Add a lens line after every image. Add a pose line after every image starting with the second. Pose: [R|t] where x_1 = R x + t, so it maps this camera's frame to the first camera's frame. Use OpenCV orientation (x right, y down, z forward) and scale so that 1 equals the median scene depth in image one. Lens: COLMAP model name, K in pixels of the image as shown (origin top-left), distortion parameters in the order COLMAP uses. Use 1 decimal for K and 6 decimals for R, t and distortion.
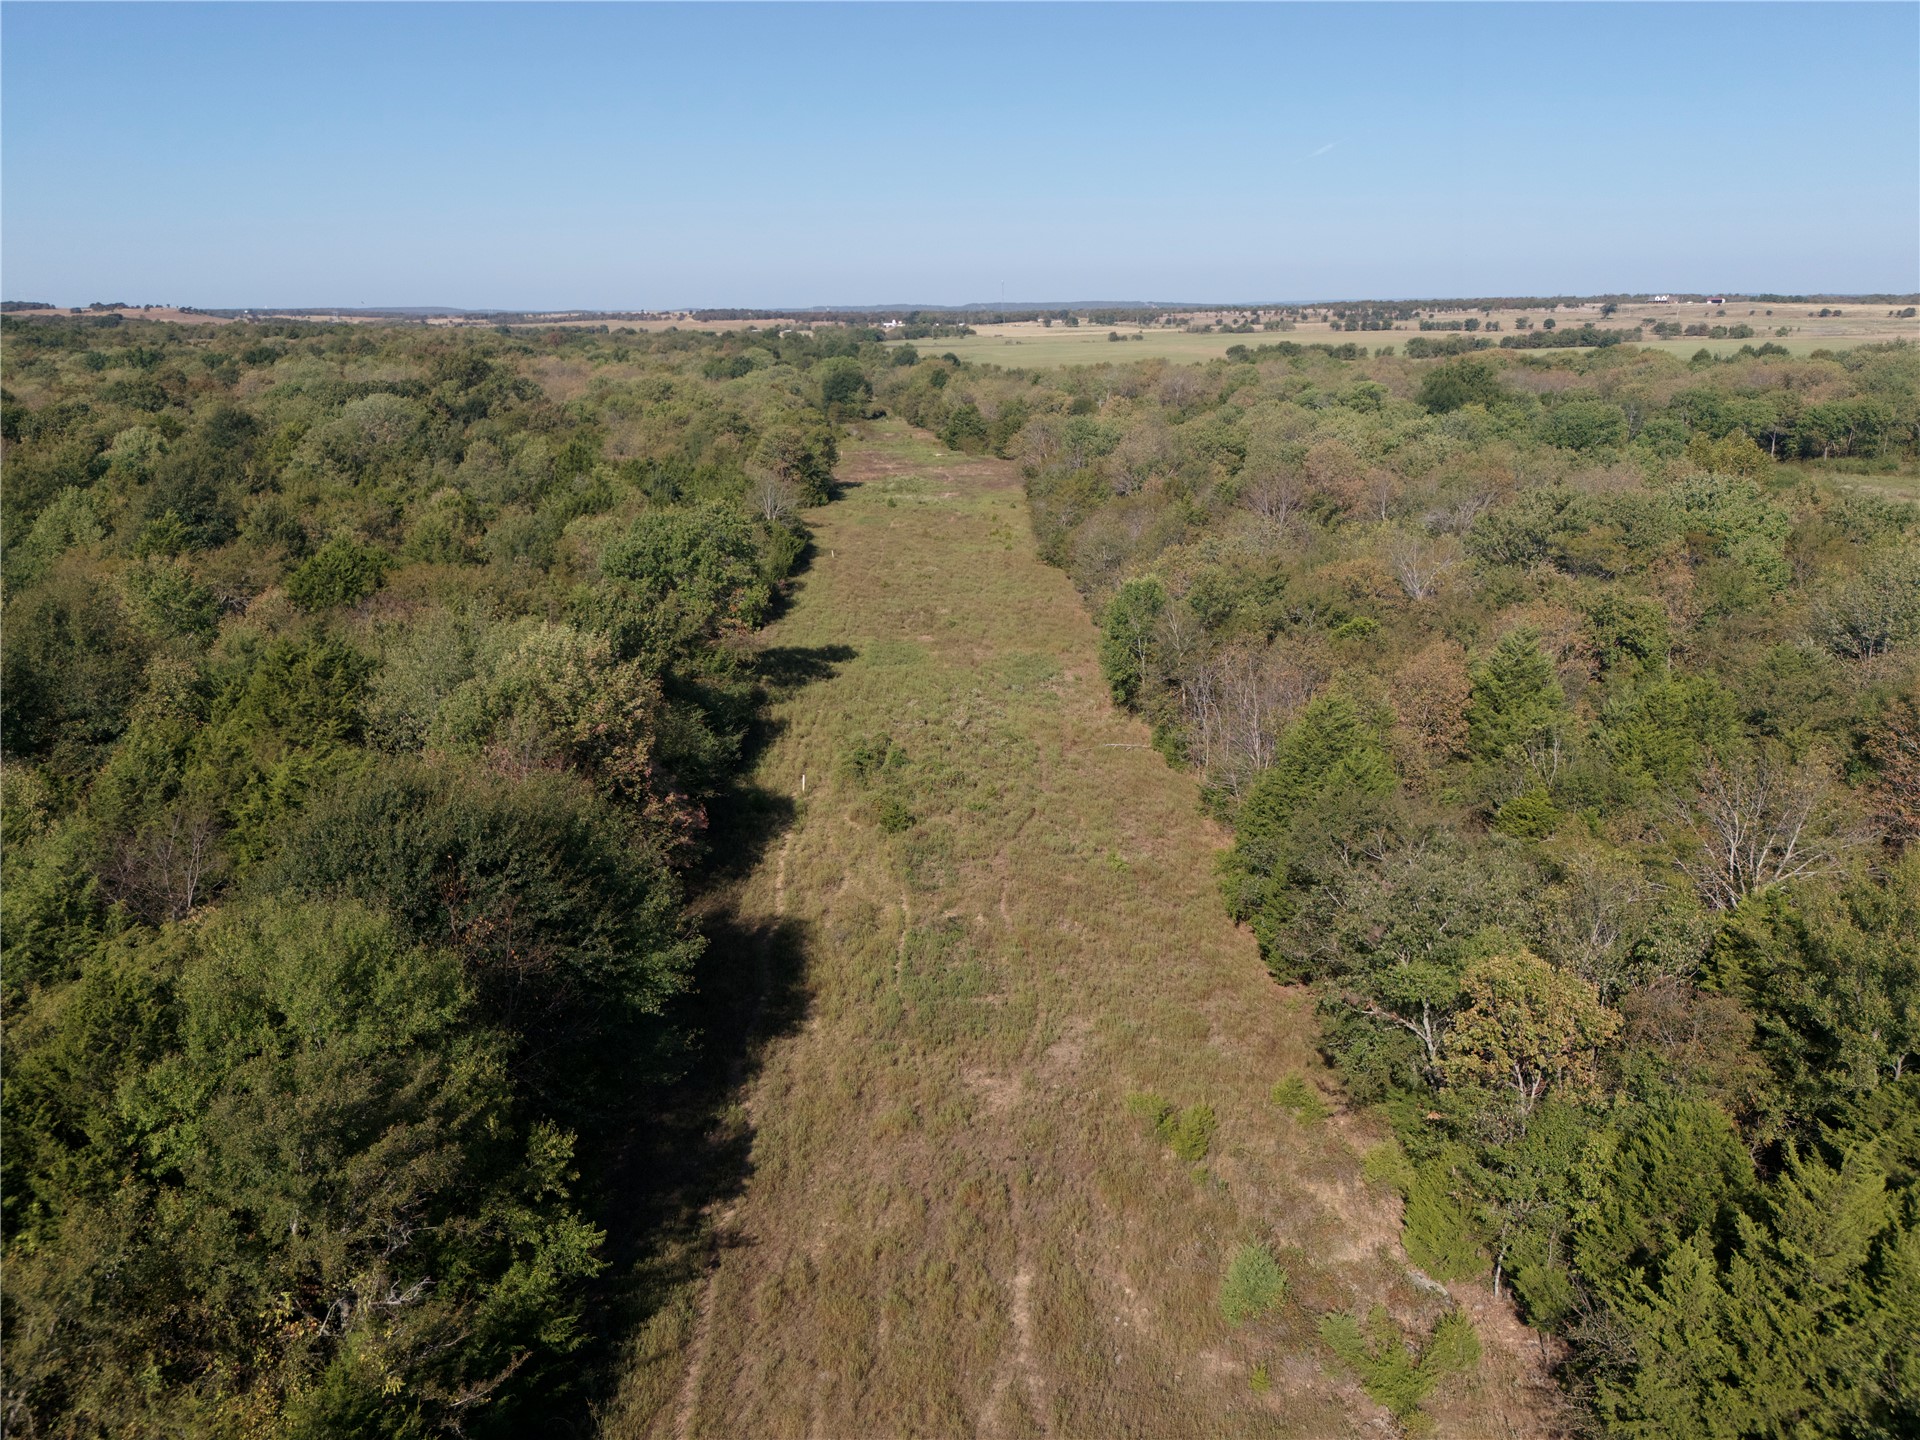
lens RADIAL K [[1405.4, 0, 965.7], [0, 1405.4, 710.1], [0, 0, 1]] dist [0.074247, -0.083315]
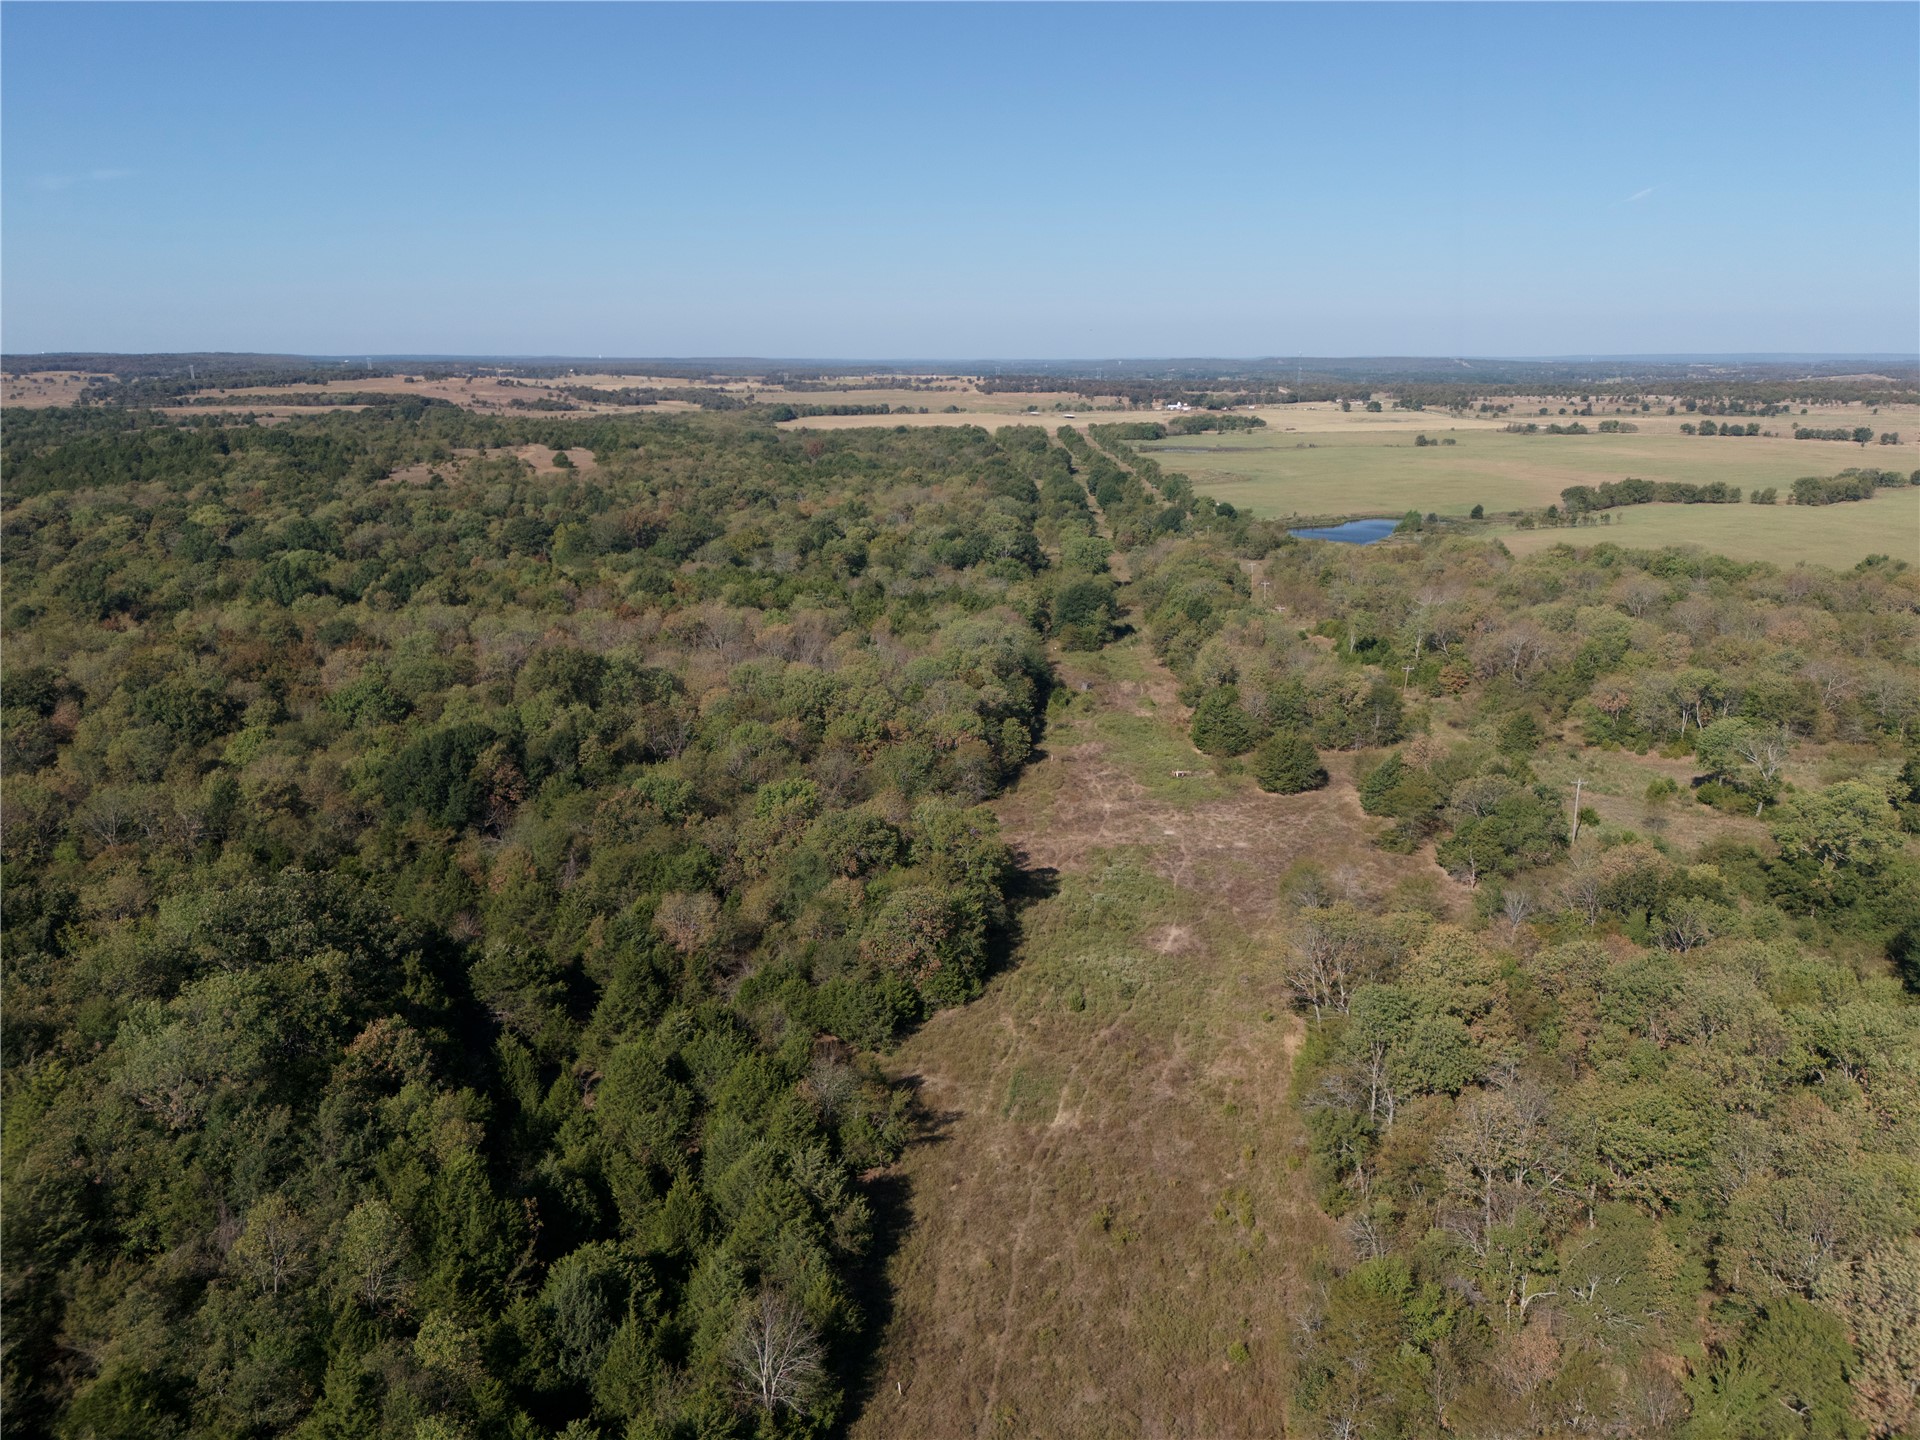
lens RADIAL K [[1405.4, 0, 976.1], [0, 1405.4, 734.7], [0, 0, 1]] dist [0.074247, -0.083315]
pose [[0.981466, 0.056918, -0.182988, 0.002377], [-0.059620, 0.998178, -0.009299, -0.042090], [0.182125, 0.020036, 0.983071, 0.054372]]
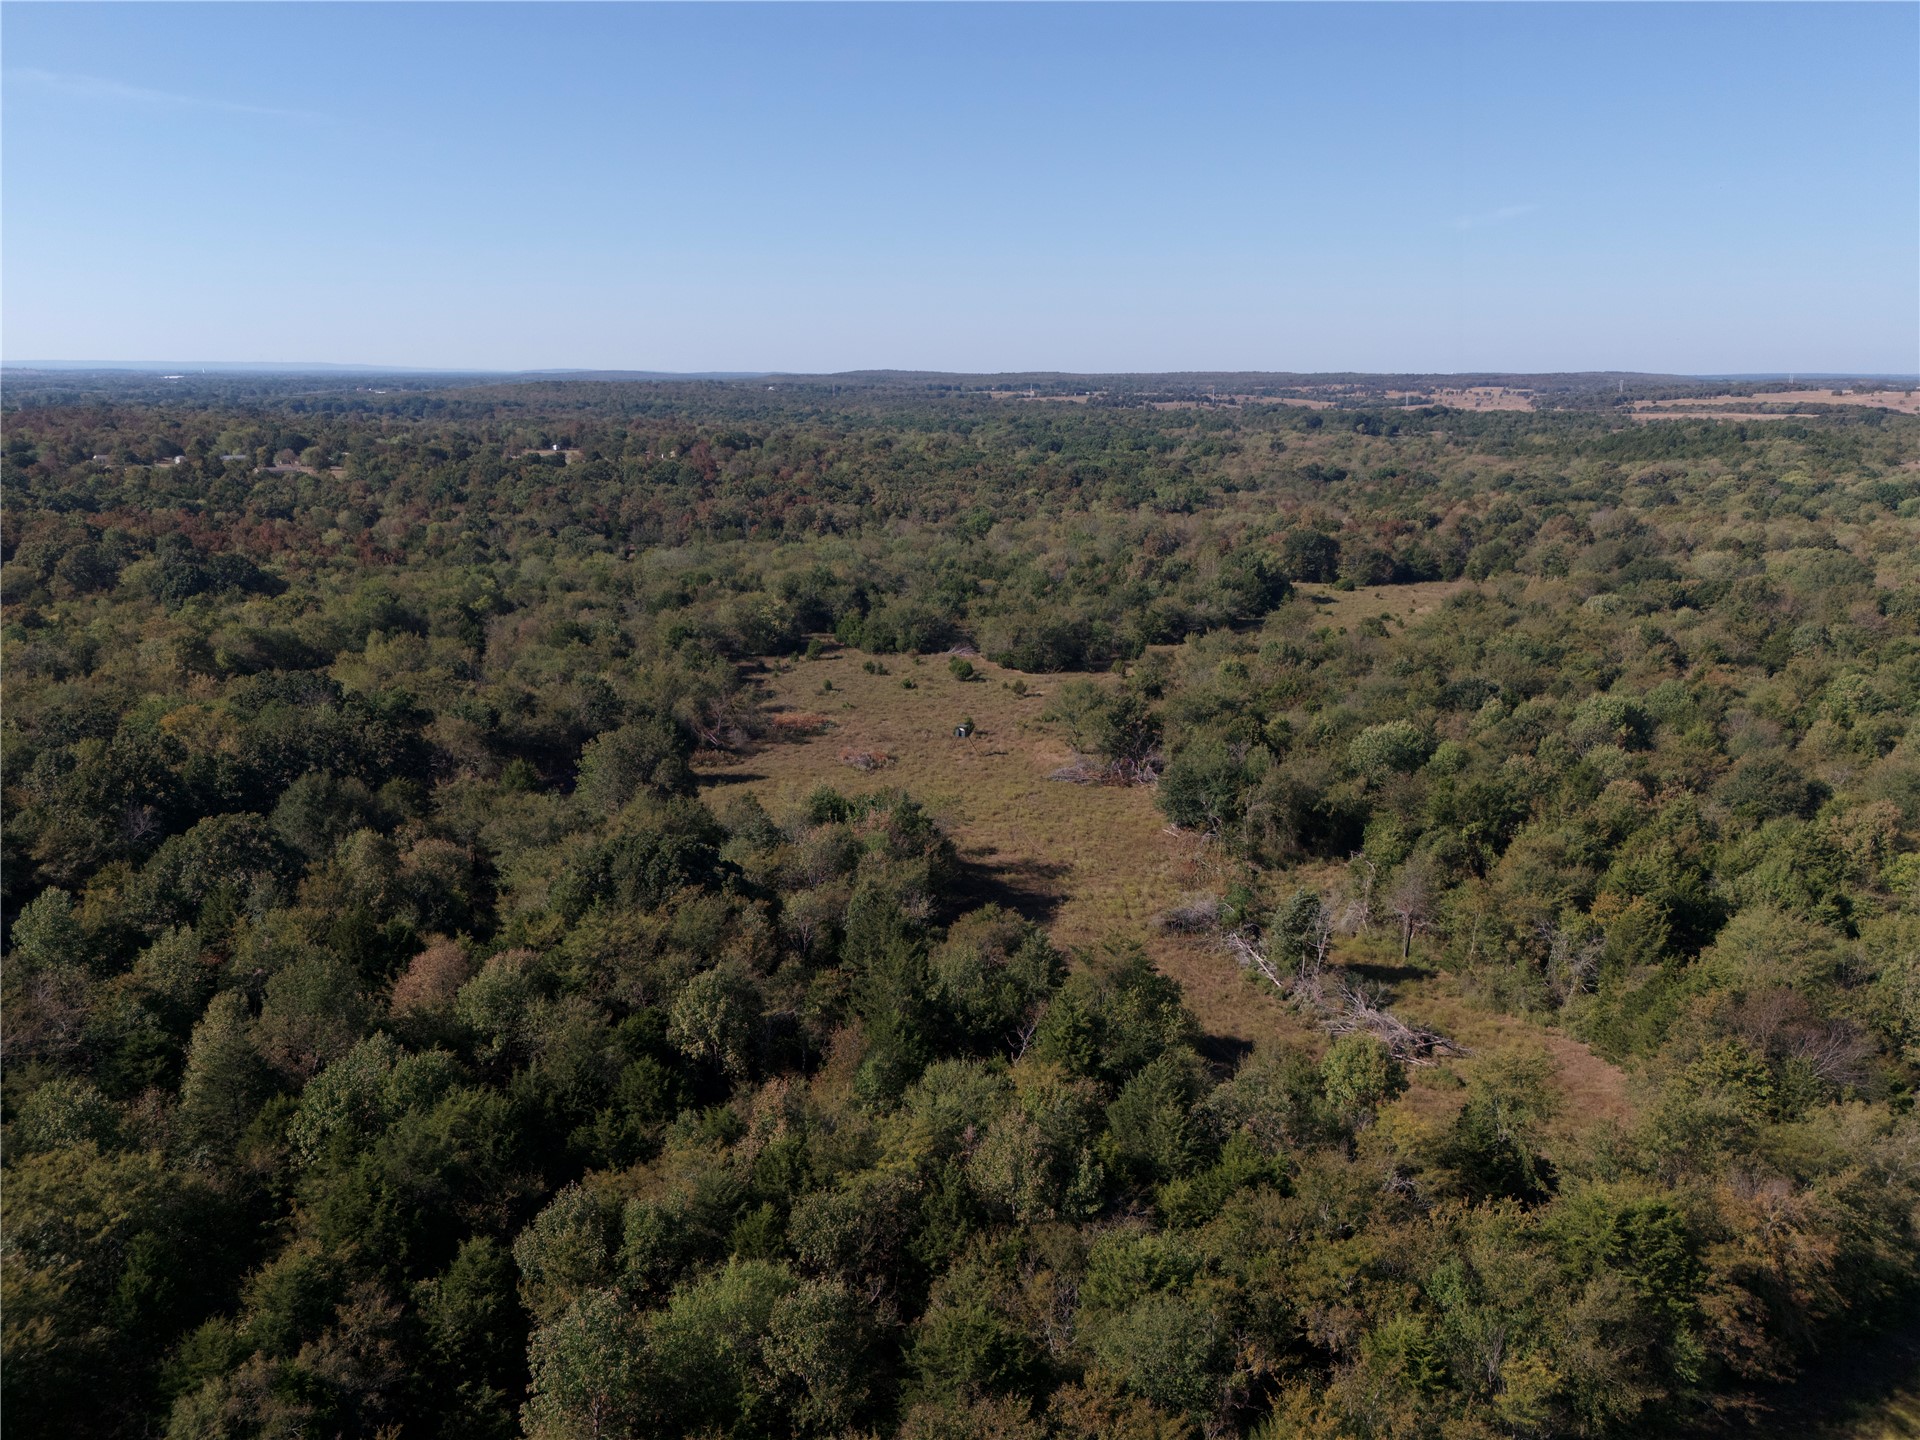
lens RADIAL K [[1405.4, 0, 956.5], [0, 1405.4, 703.9], [0, 0, 1]] dist [0.074247, -0.083315]
pose [[0.478255, 0.207014, -0.853474, 0.024762], [-0.244995, 0.964689, 0.096704, 0.000616], [0.843356, 0.162848, 0.512085, -0.076202]]
